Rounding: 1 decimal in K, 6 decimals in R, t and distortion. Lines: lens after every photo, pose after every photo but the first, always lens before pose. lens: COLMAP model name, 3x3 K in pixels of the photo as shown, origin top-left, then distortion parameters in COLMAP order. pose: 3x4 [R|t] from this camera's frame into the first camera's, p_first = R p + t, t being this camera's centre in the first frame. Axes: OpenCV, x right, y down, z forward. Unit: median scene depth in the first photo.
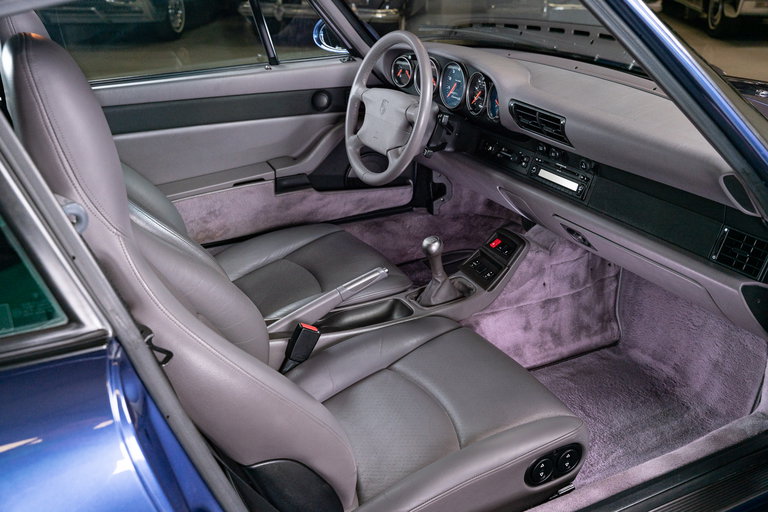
lens RADIAL K [[767.5, 0, 380.4], [0, 767.5, 255.4], [0, 0, 1]] dist [-0.000149, 0.000000]
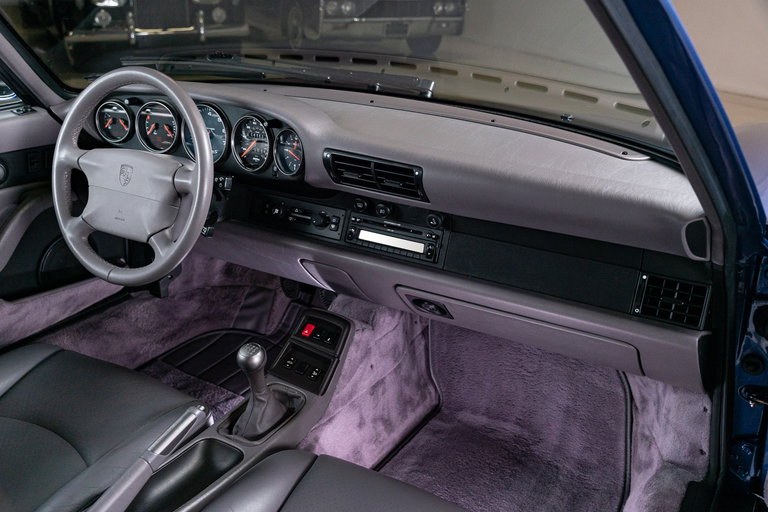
lens RADIAL K [[767.5, 0, 386.9], [0, 767.5, 257.9], [0, 0, 1]] dist [-0.000149, 0.000000]
pose [[0.848522, -0.172292, 0.500325, -0.159644], [0.185533, 0.982354, 0.023631, -0.091242], [-0.495568, 0.072775, 0.865515, 0.277148]]
